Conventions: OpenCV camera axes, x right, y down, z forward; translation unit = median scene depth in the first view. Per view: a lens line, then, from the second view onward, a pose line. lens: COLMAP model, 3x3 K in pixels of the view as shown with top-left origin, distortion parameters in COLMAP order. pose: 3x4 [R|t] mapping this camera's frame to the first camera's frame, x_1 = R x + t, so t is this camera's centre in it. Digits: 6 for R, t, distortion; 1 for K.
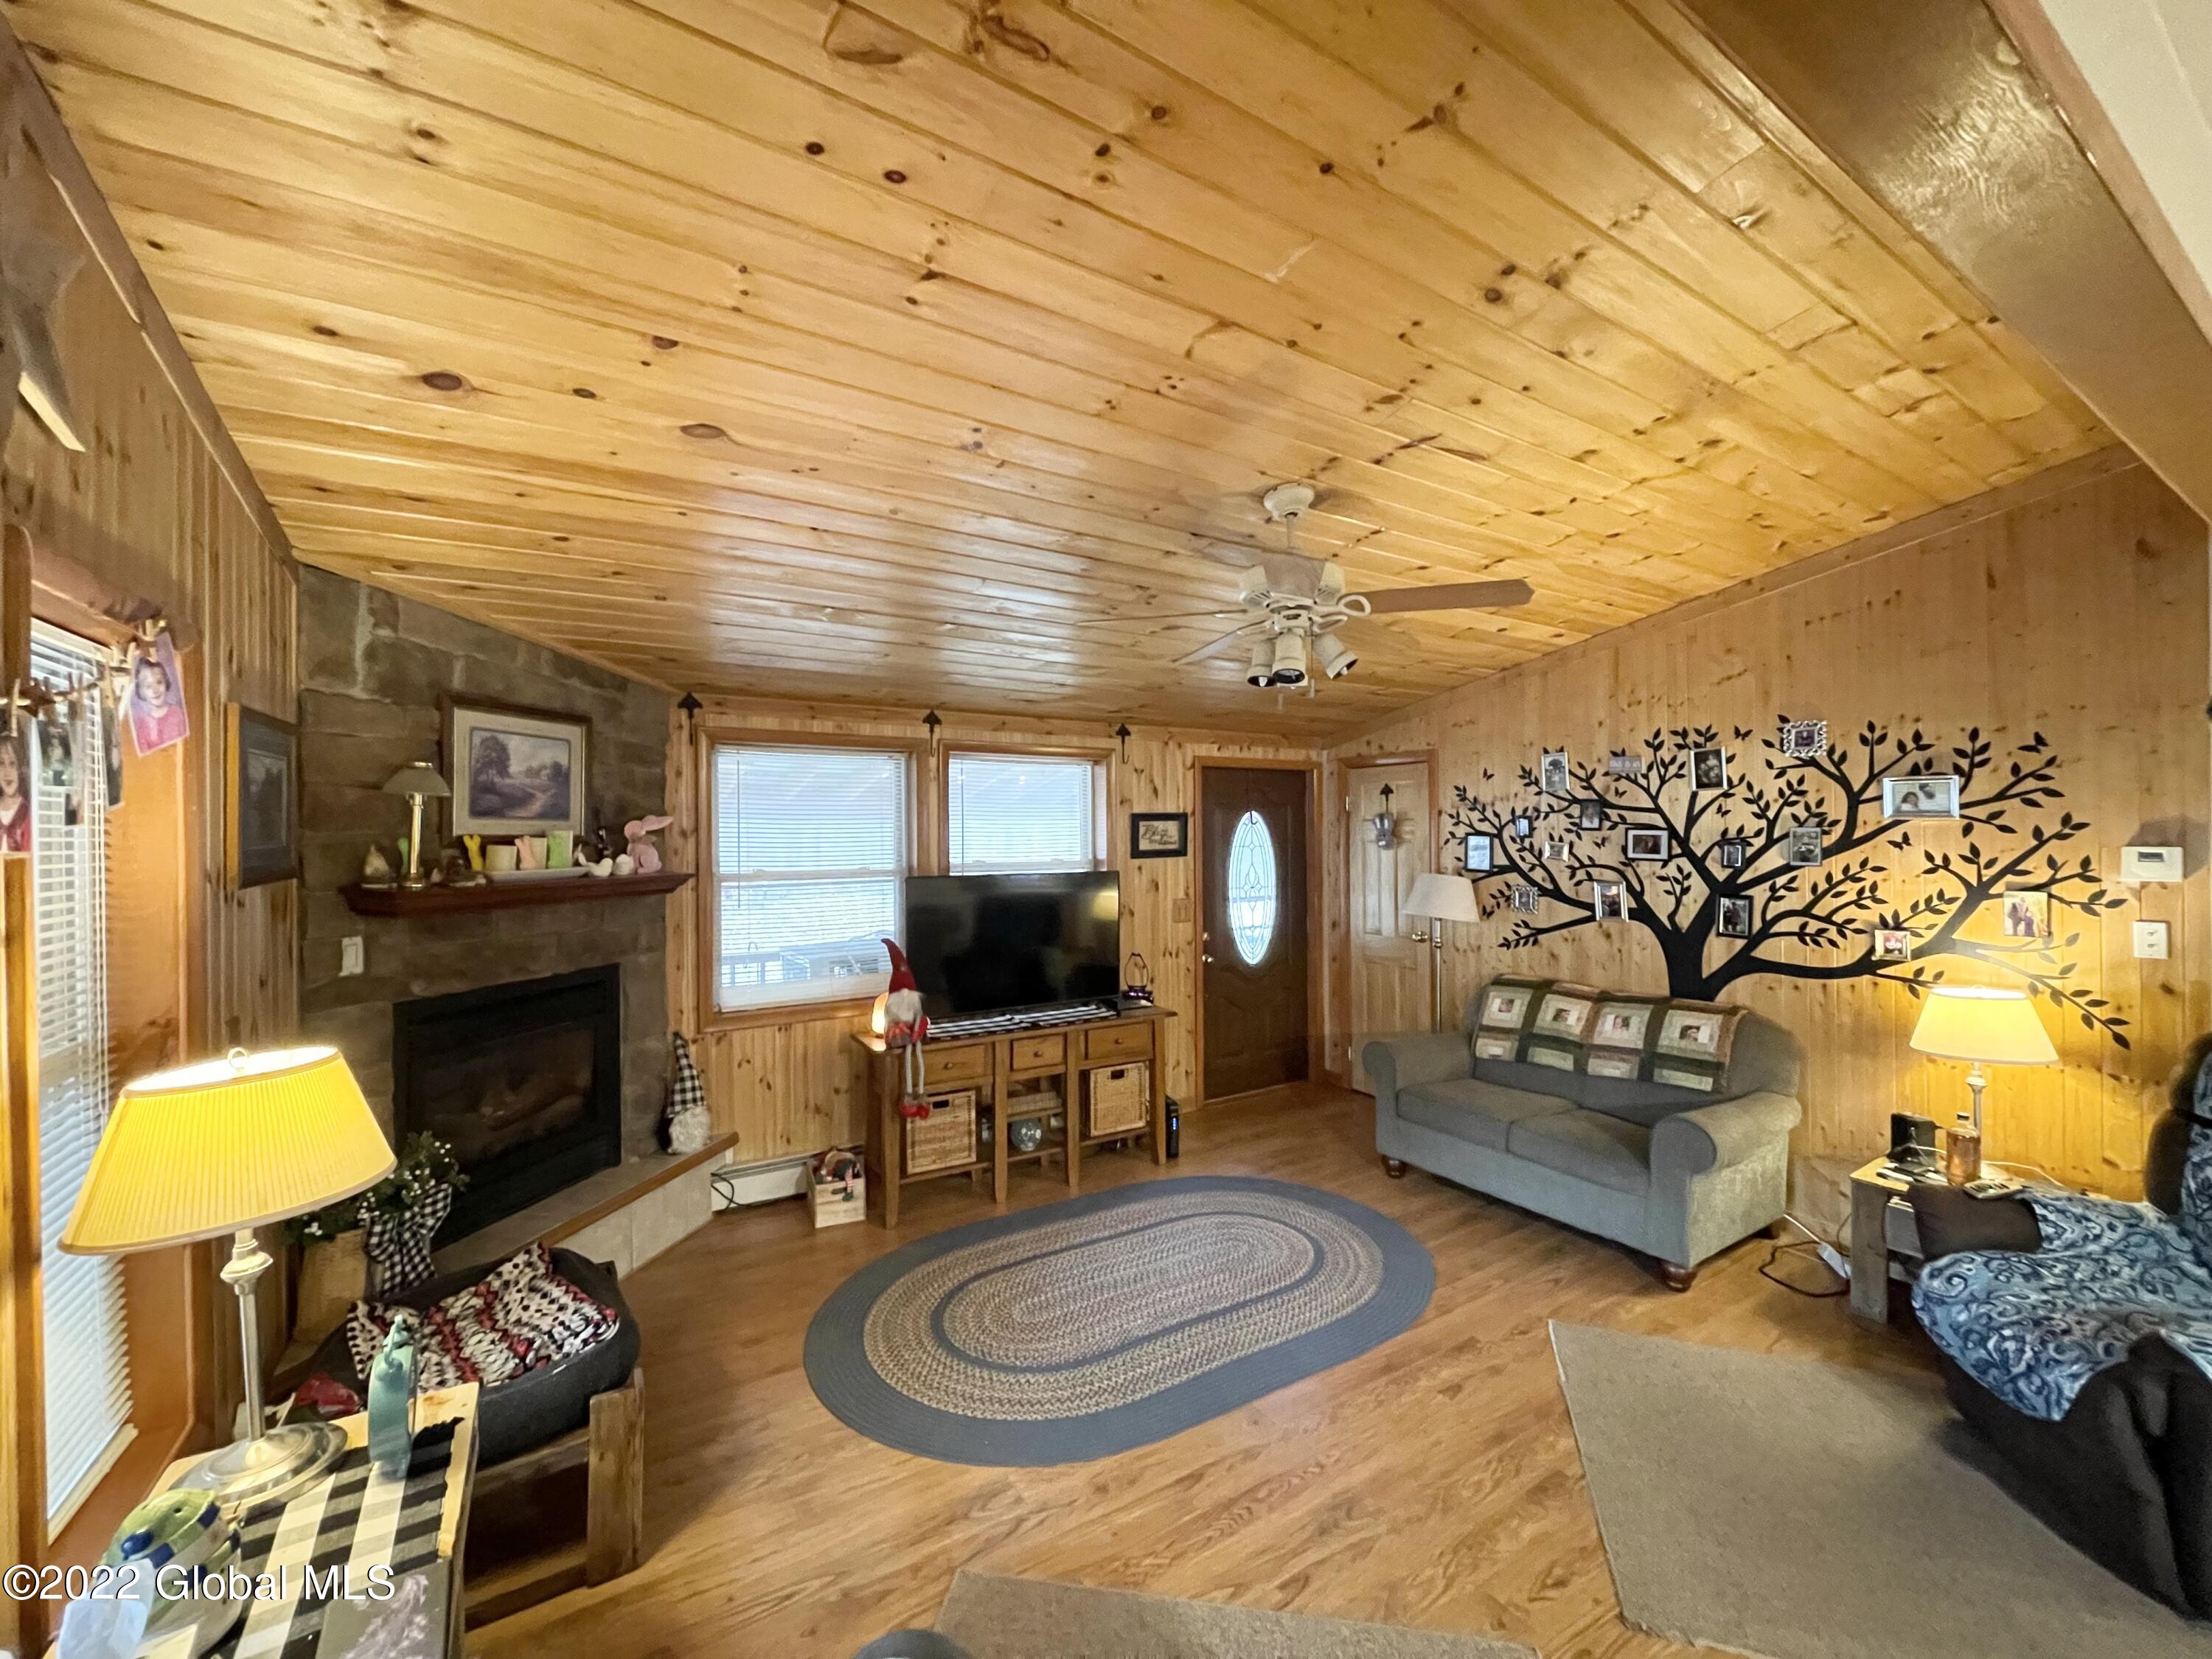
lens RADIAL K [[884.0, 0, 1106.0], [0, 884.0, 829.5], [0, 0, 1]] dist [-0.004123, 0.000631]
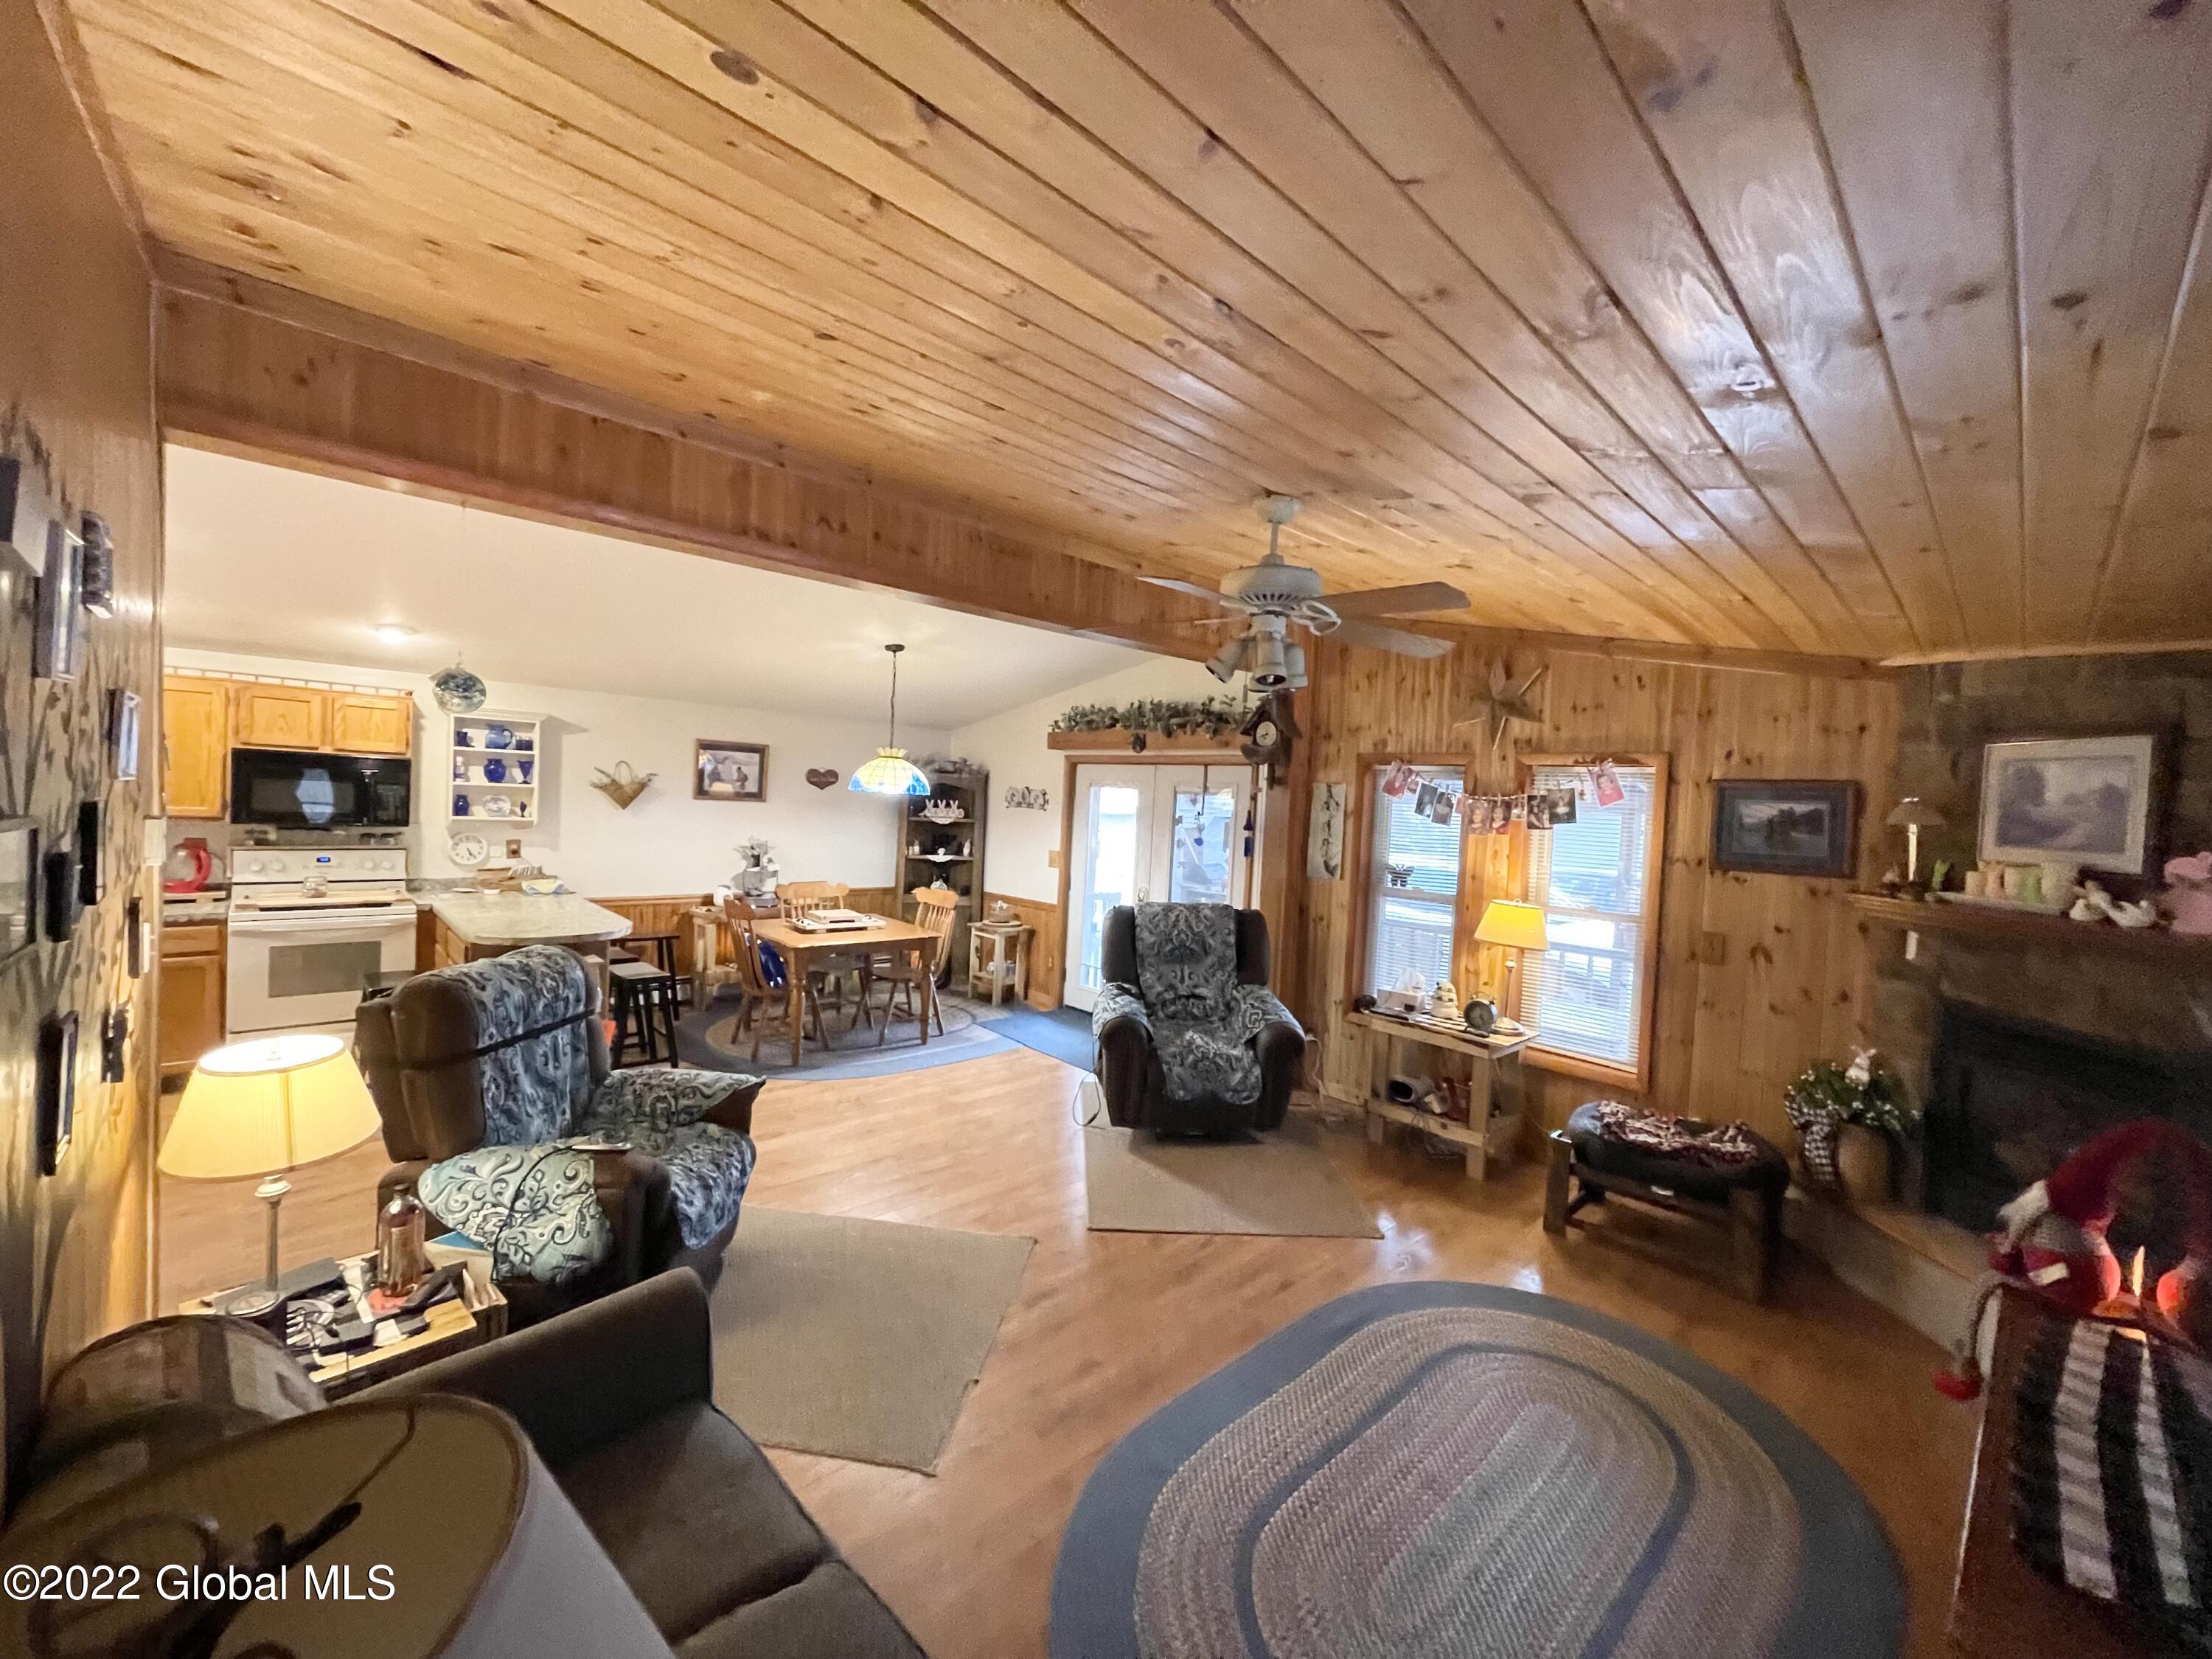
lens RADIAL K [[884.0, 0, 1106.0], [0, 884.0, 829.5], [0, 0, 1]] dist [-0.004123, 0.000631]
pose [[-0.977498, -0.032268, -0.208461, 0.405831], [-0.040133, 0.998629, 0.033609, -0.018689], [0.207090, 0.041219, -0.977453, 1.322635]]
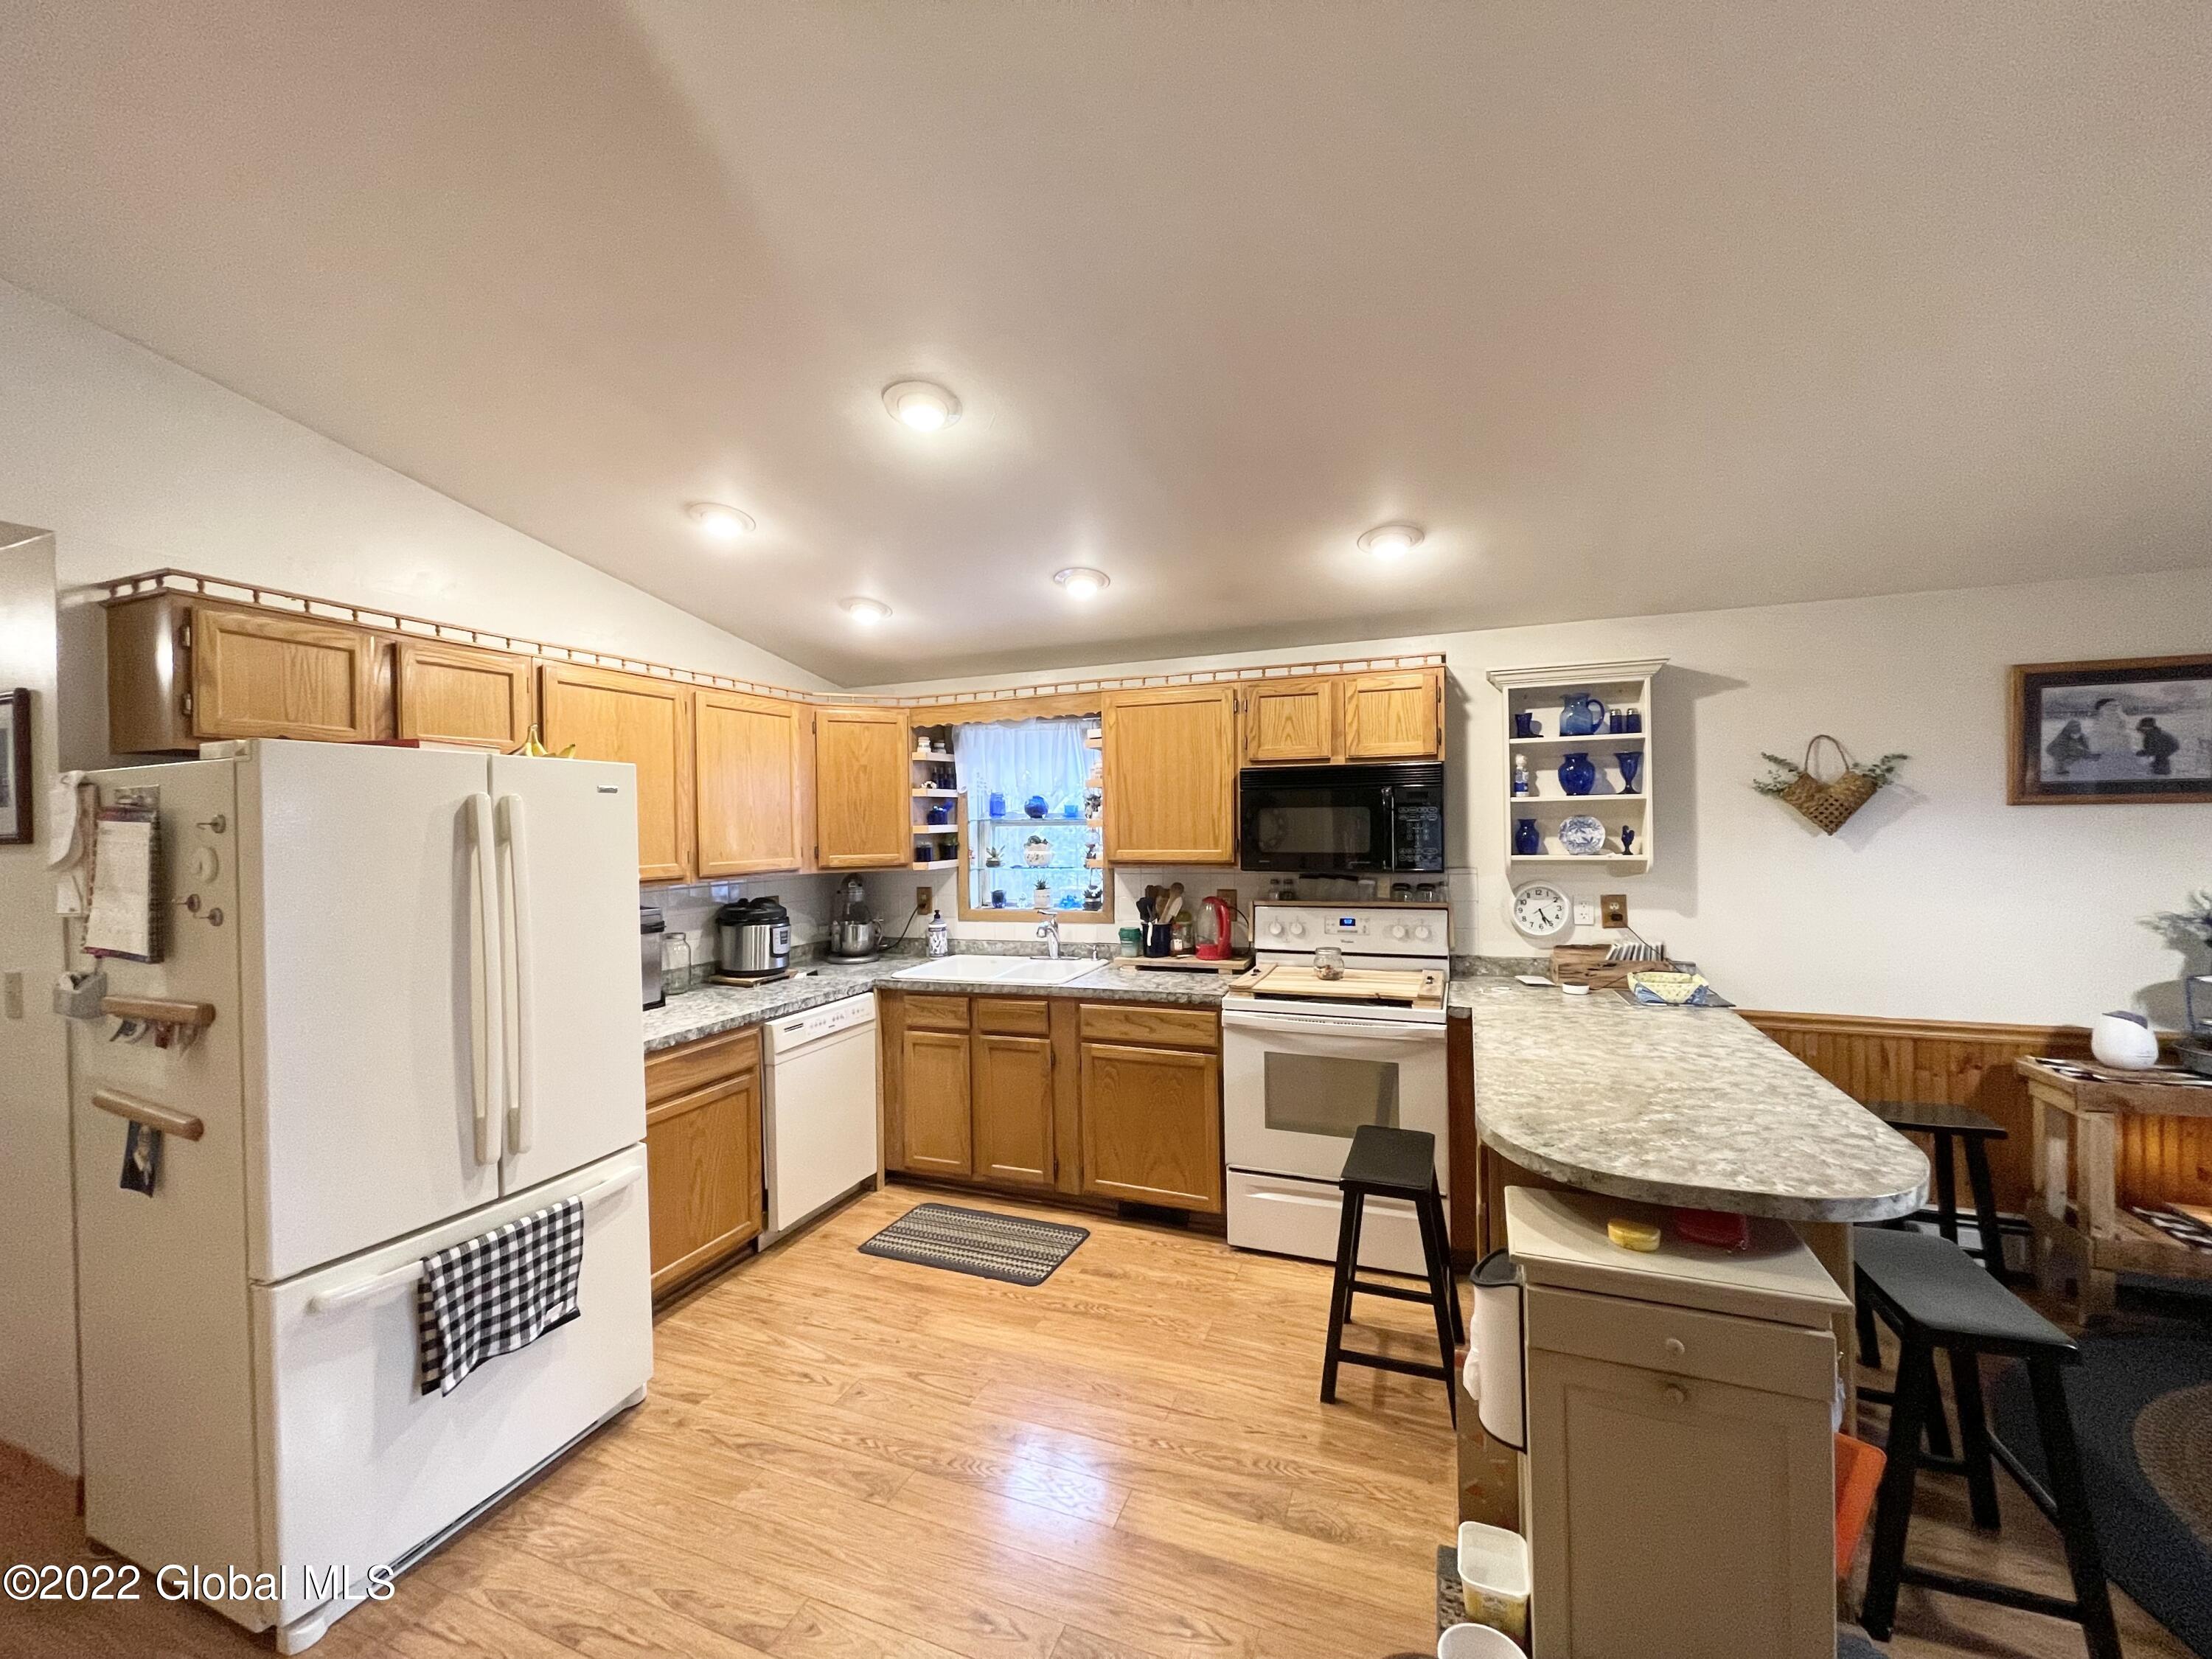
lens RADIAL K [[884.0, 0, 1106.0], [0, 884.0, 829.5], [0, 0, 1]] dist [-0.004123, 0.000631]
pose [[-0.590821, 0.015889, 0.806646, 0.683630], [0.019150, 0.999801, -0.005668, 0.022780], [-0.806575, 0.012099, -0.591008, 0.532553]]
